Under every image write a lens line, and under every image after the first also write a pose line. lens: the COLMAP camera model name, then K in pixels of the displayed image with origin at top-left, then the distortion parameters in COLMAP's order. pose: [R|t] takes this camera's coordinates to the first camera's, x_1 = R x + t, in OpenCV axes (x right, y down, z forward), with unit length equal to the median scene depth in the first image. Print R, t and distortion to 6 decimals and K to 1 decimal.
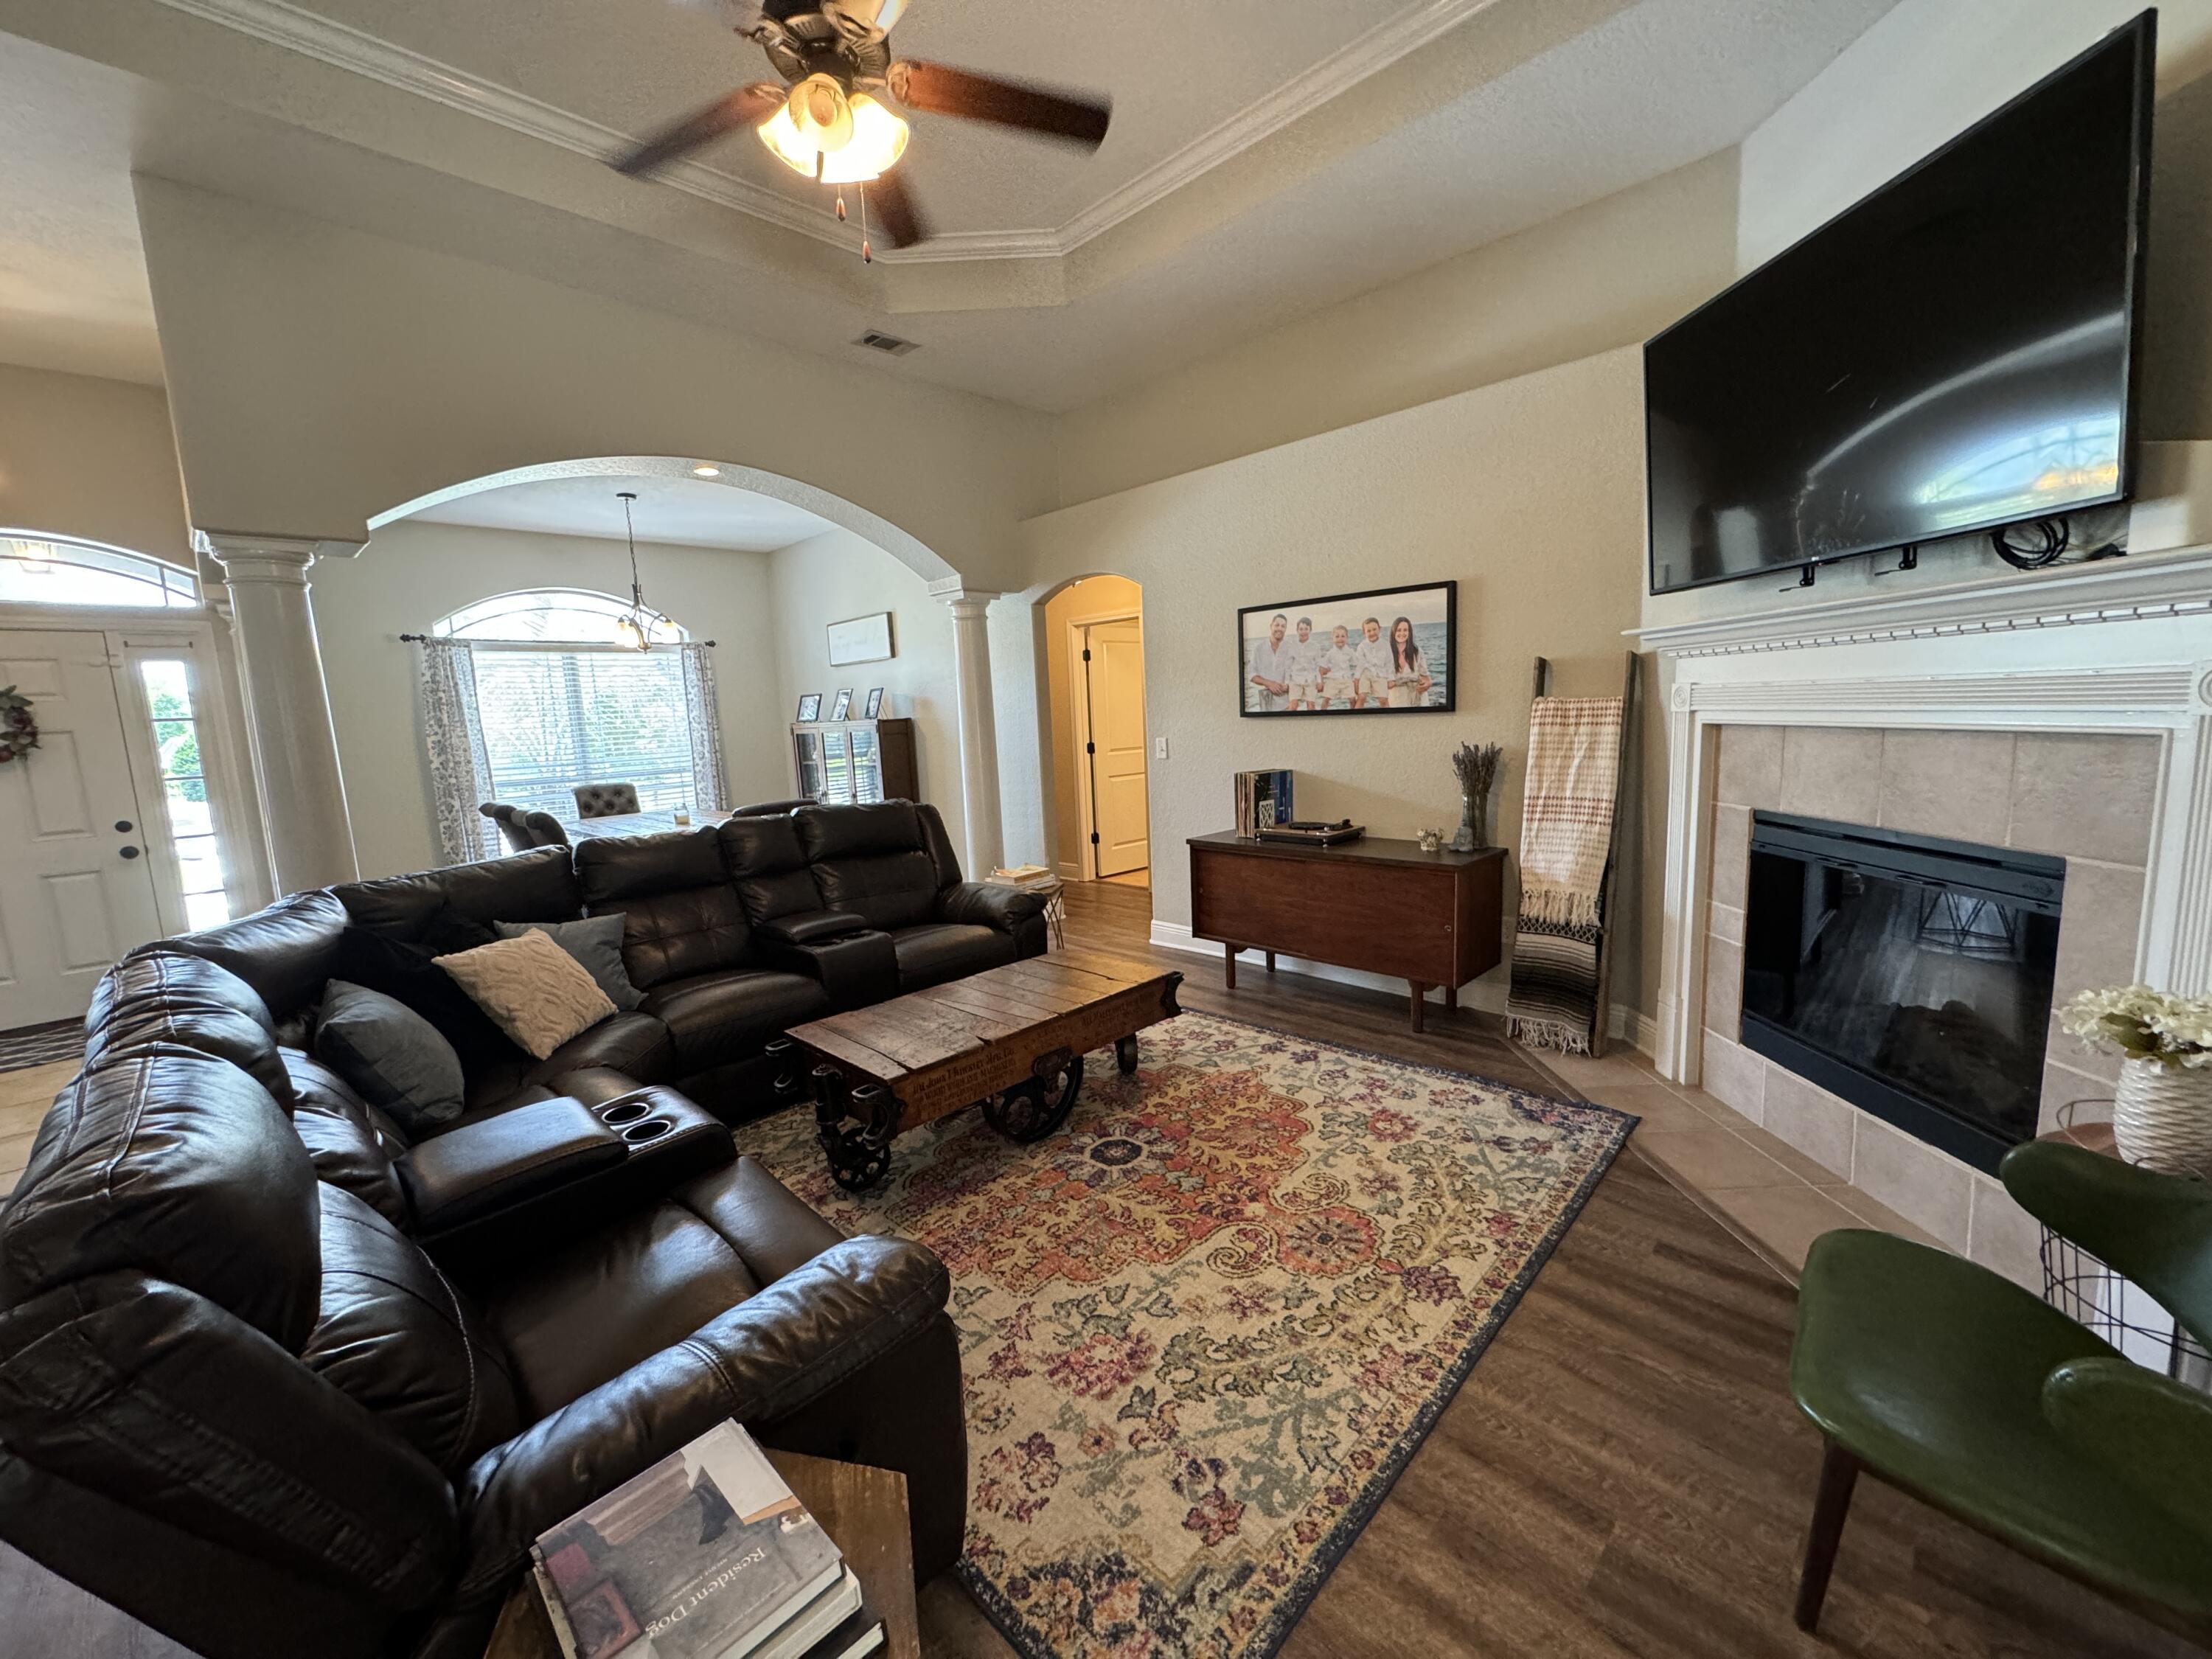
lens RADIAL K [[878.0, 0, 1105.5], [0, 878.0, 825.4], [0, 0, 1]] dist [-0.002213, 0.000423]
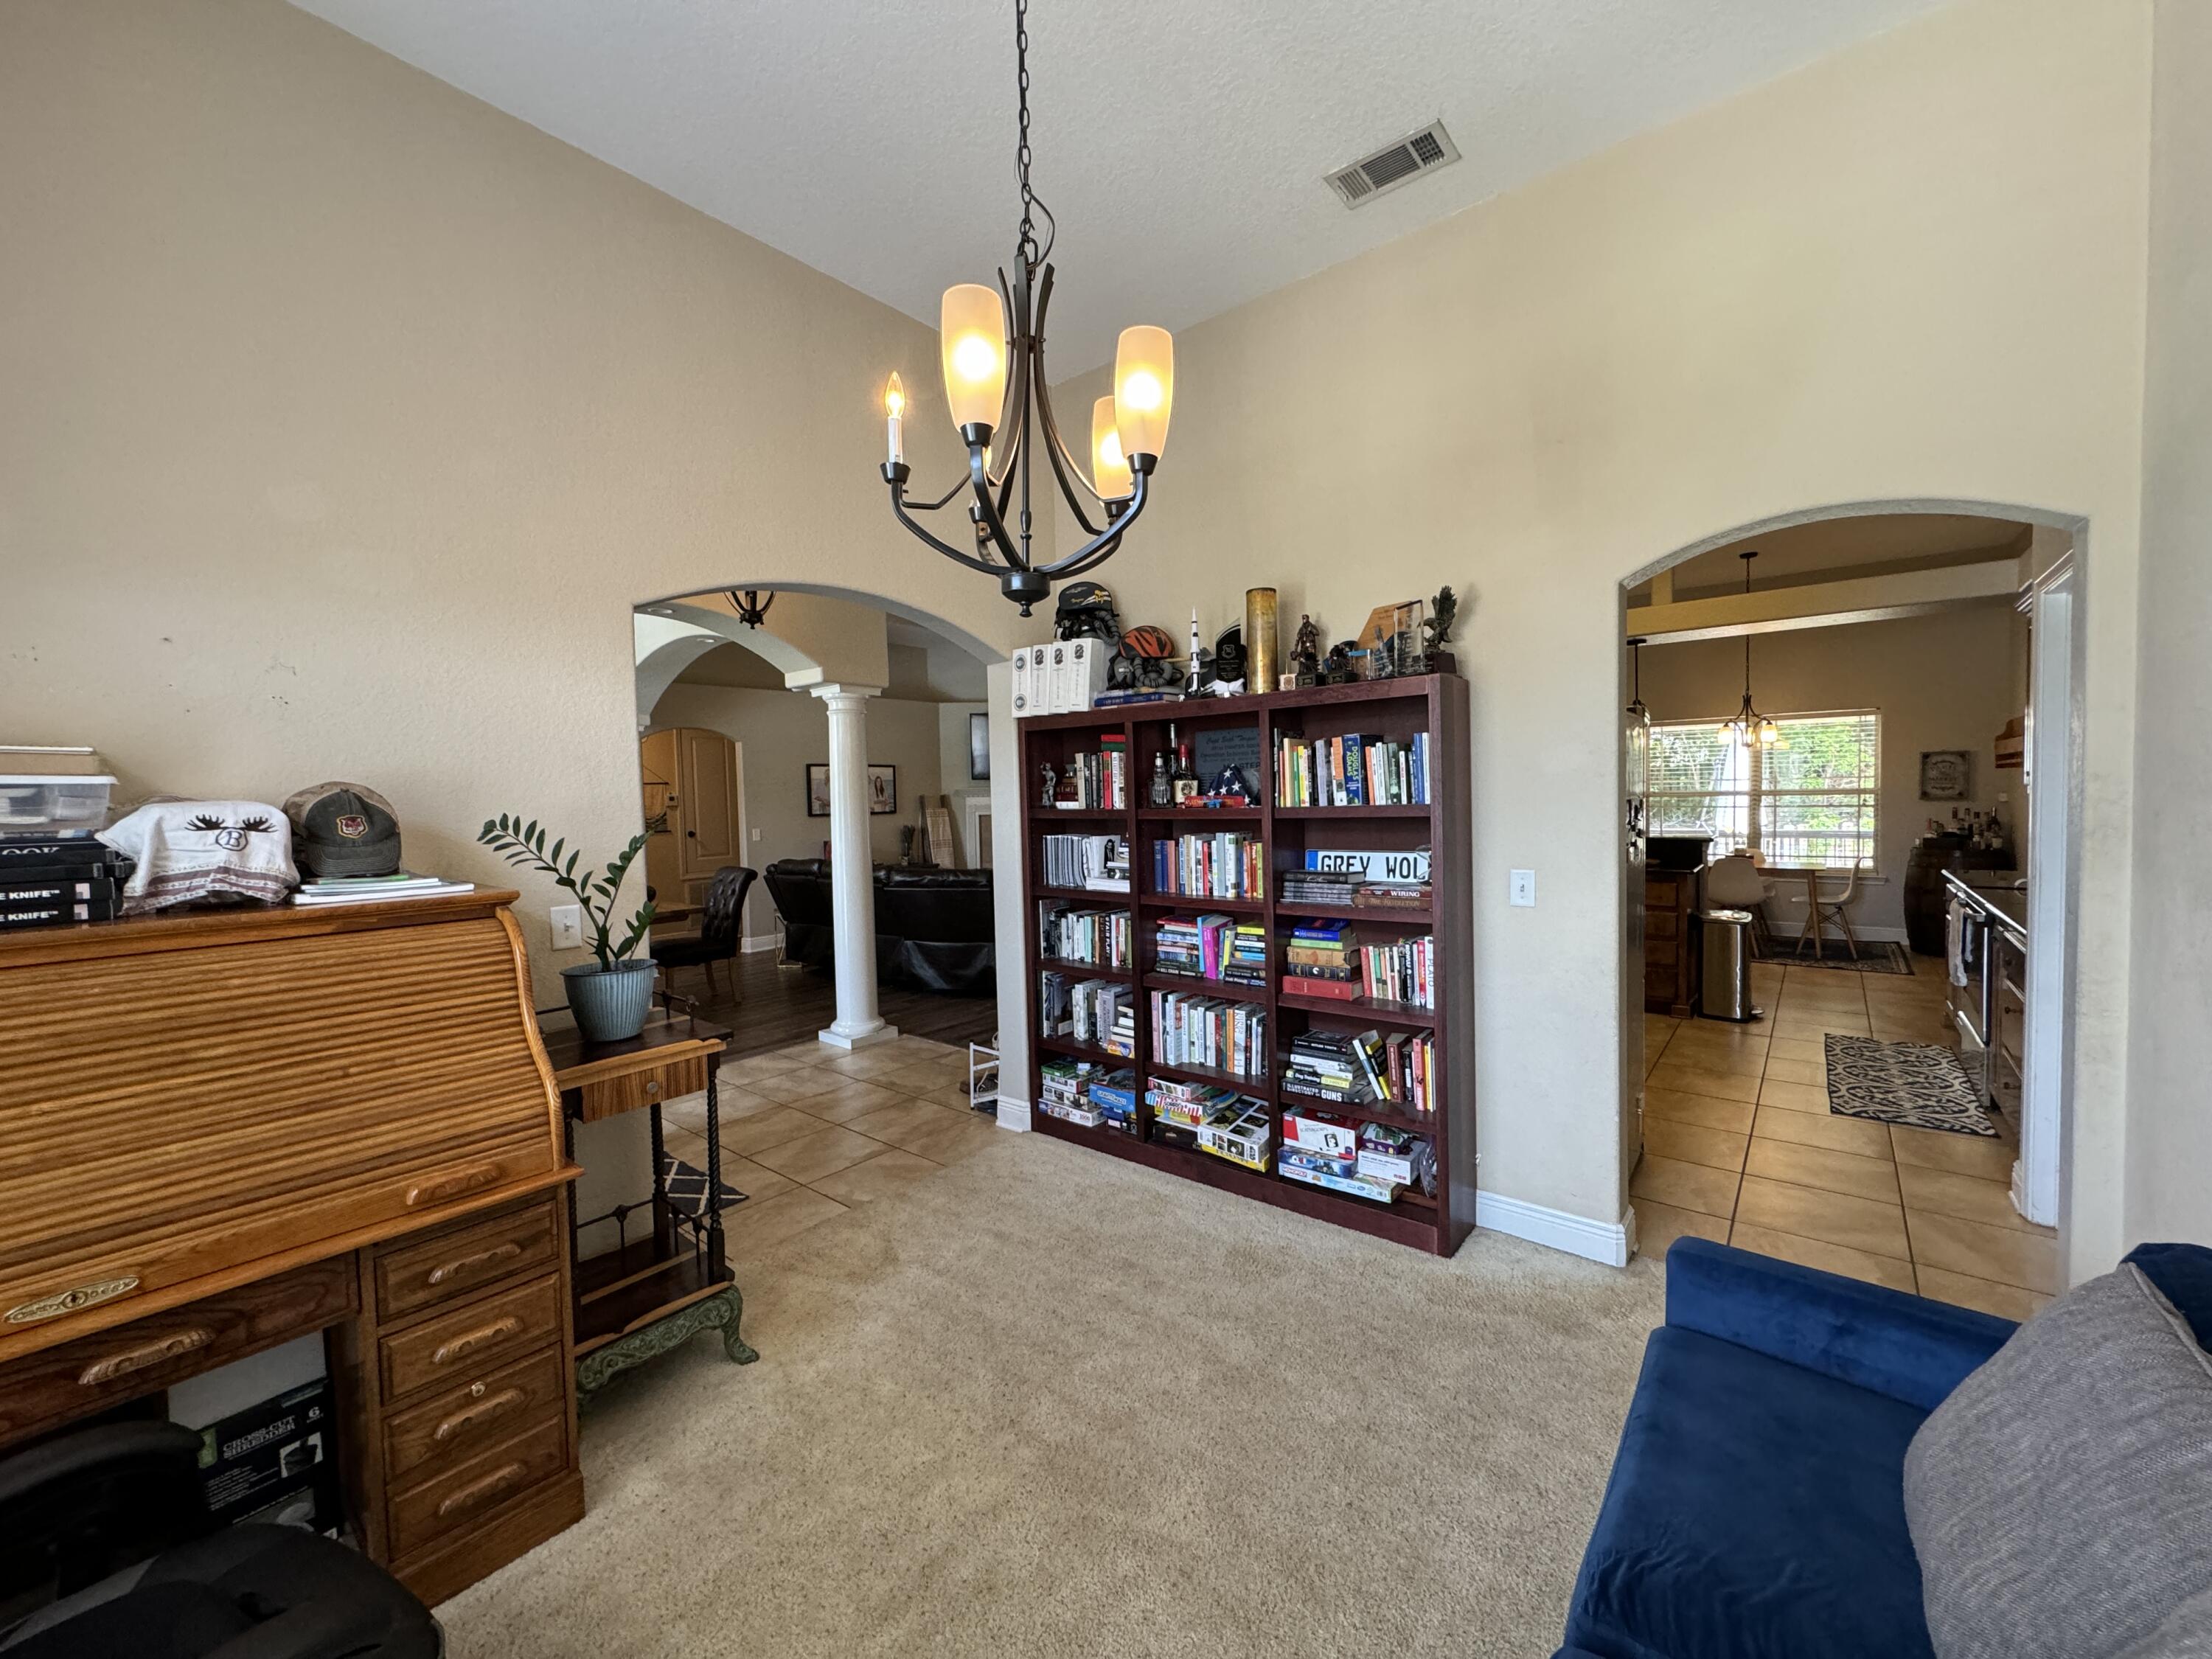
lens RADIAL K [[878.0, 0, 1106.0], [0, 878.0, 830.5], [0, 0, 1]] dist [-0.002213, 0.000423]
pose [[-0.106445, 0.007012, 0.994294, -2.235587], [0.161799, 0.986769, 0.010363, -0.003593], [-0.981066, 0.161979, -0.106171, 0.646203]]
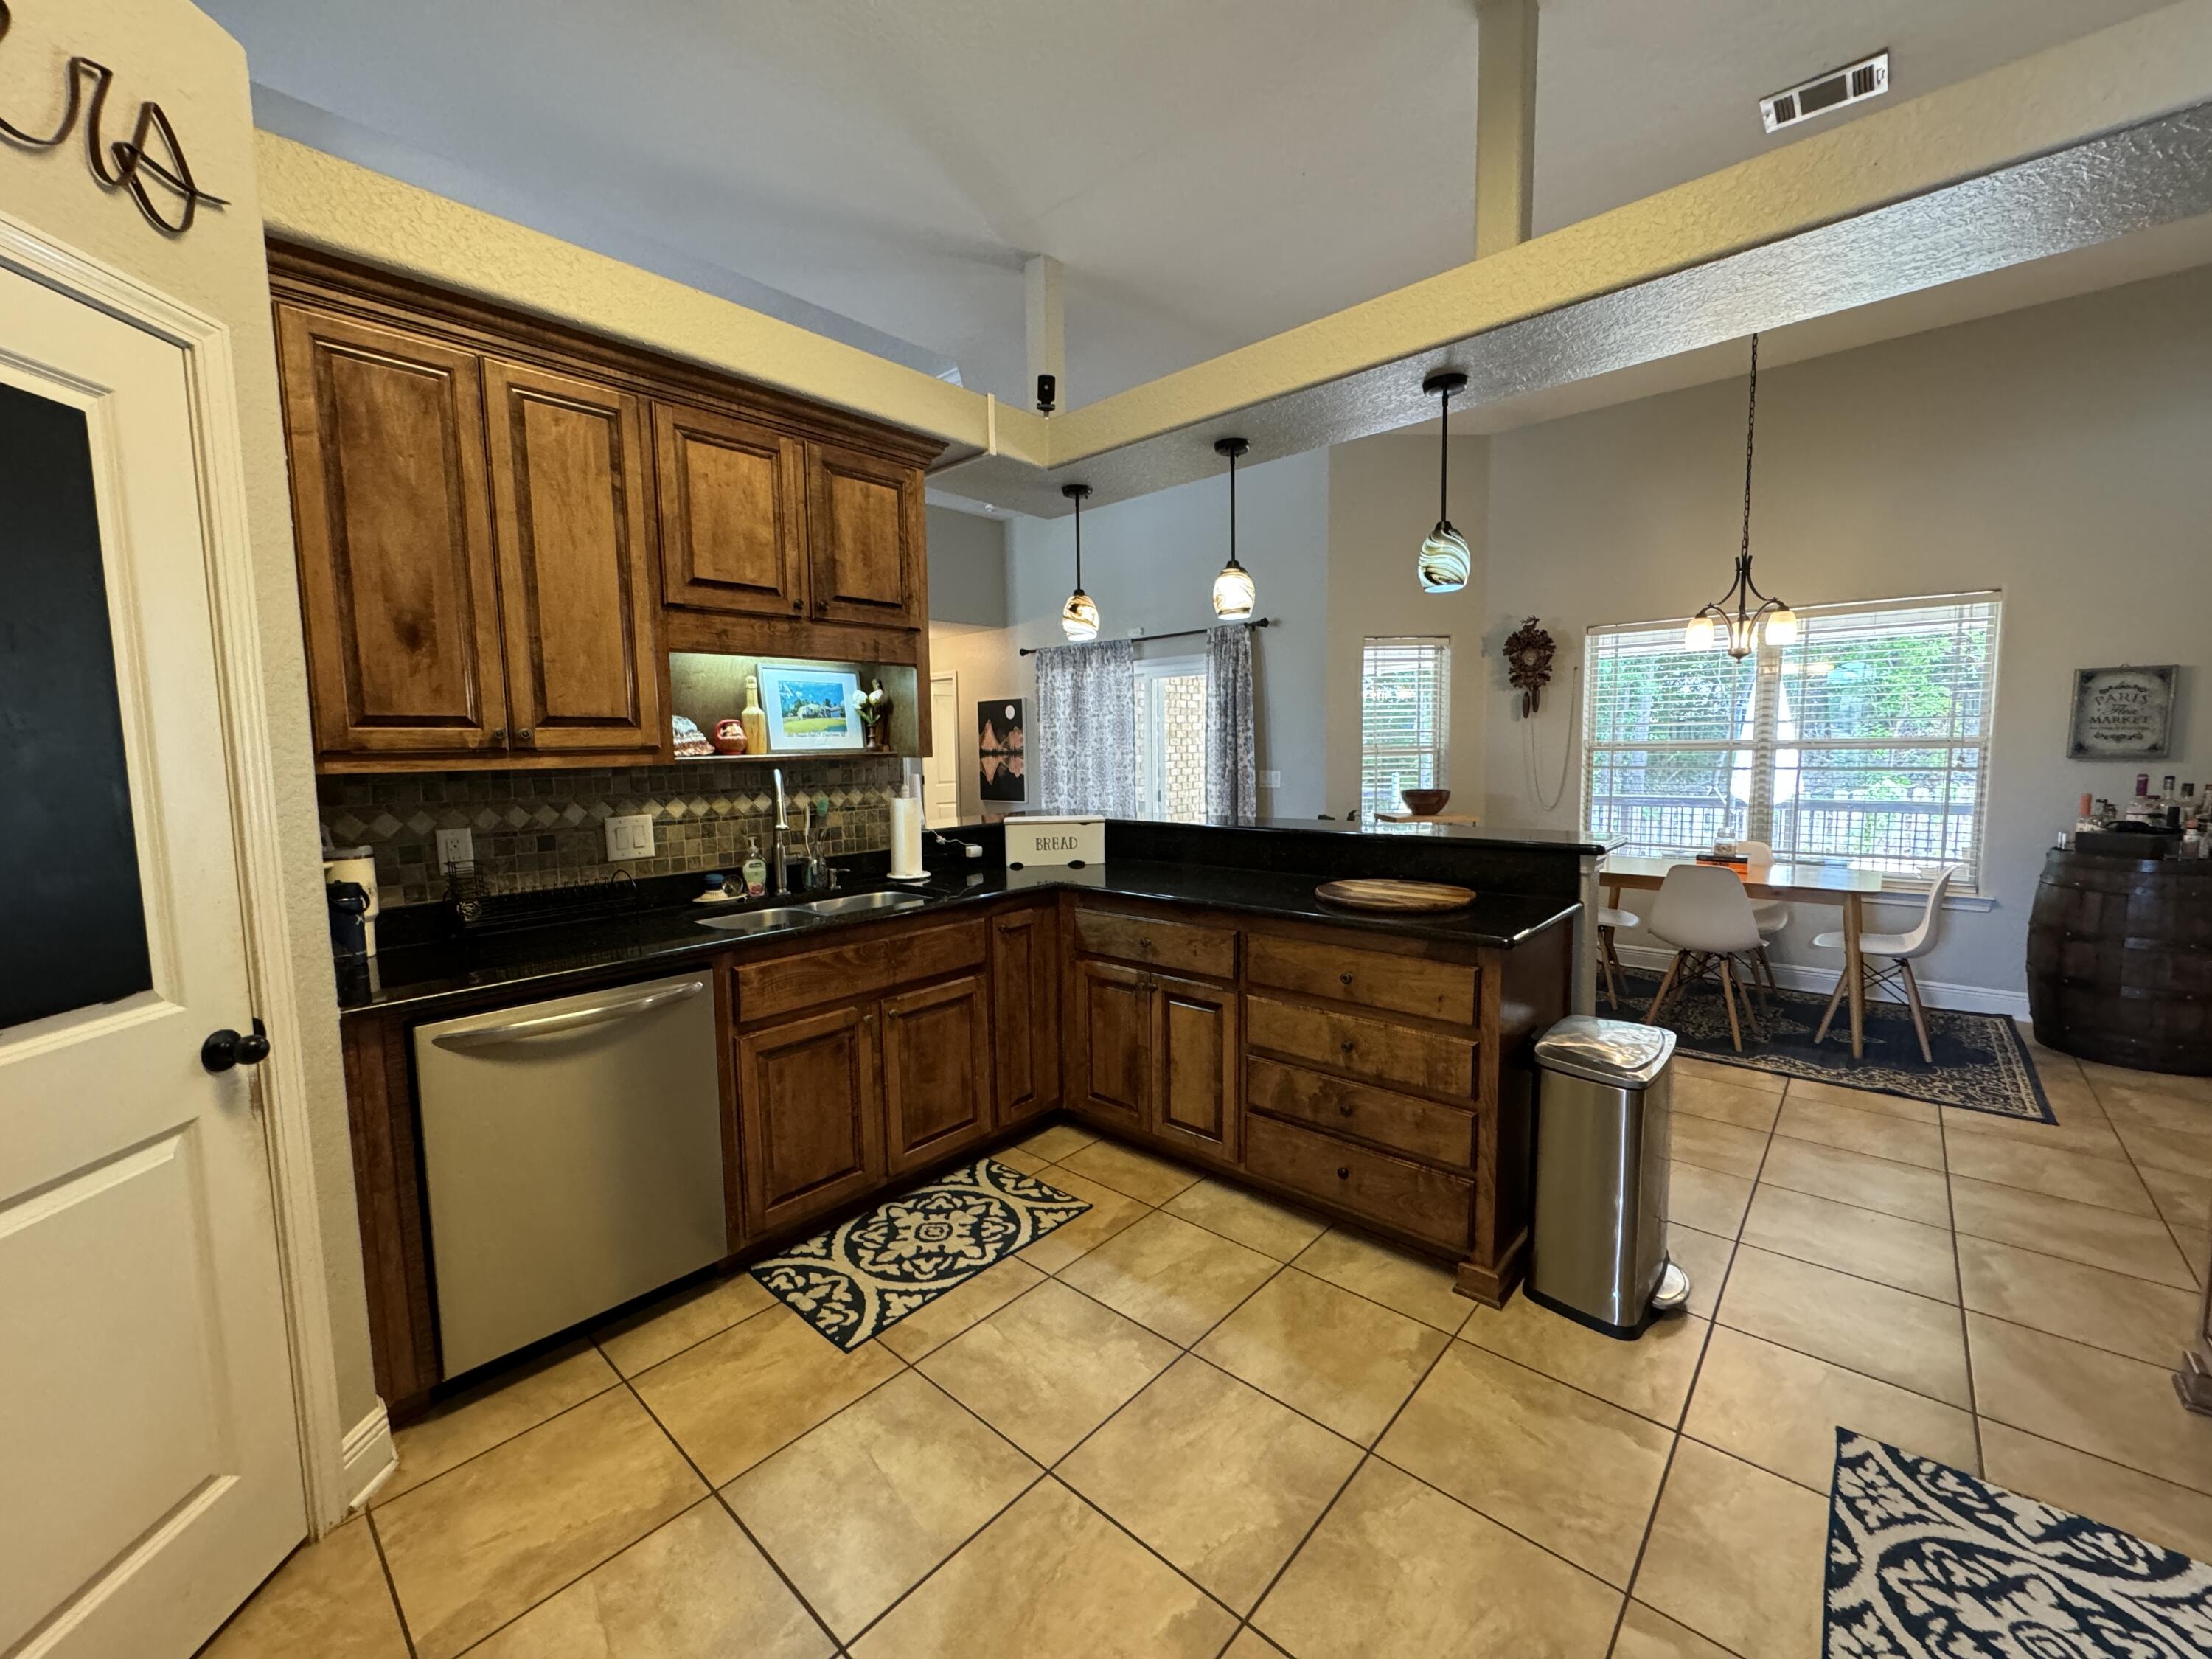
lens RADIAL K [[878.0, 0, 1106.7], [0, 878.0, 829.6], [0, 0, 1]] dist [-0.002213, 0.000423]
pose [[-0.062913, -0.046781, 0.996922, -1.470287], [0.153762, 0.986520, 0.055997, 0.089249], [-0.986103, 0.156812, -0.054872, -0.137494]]
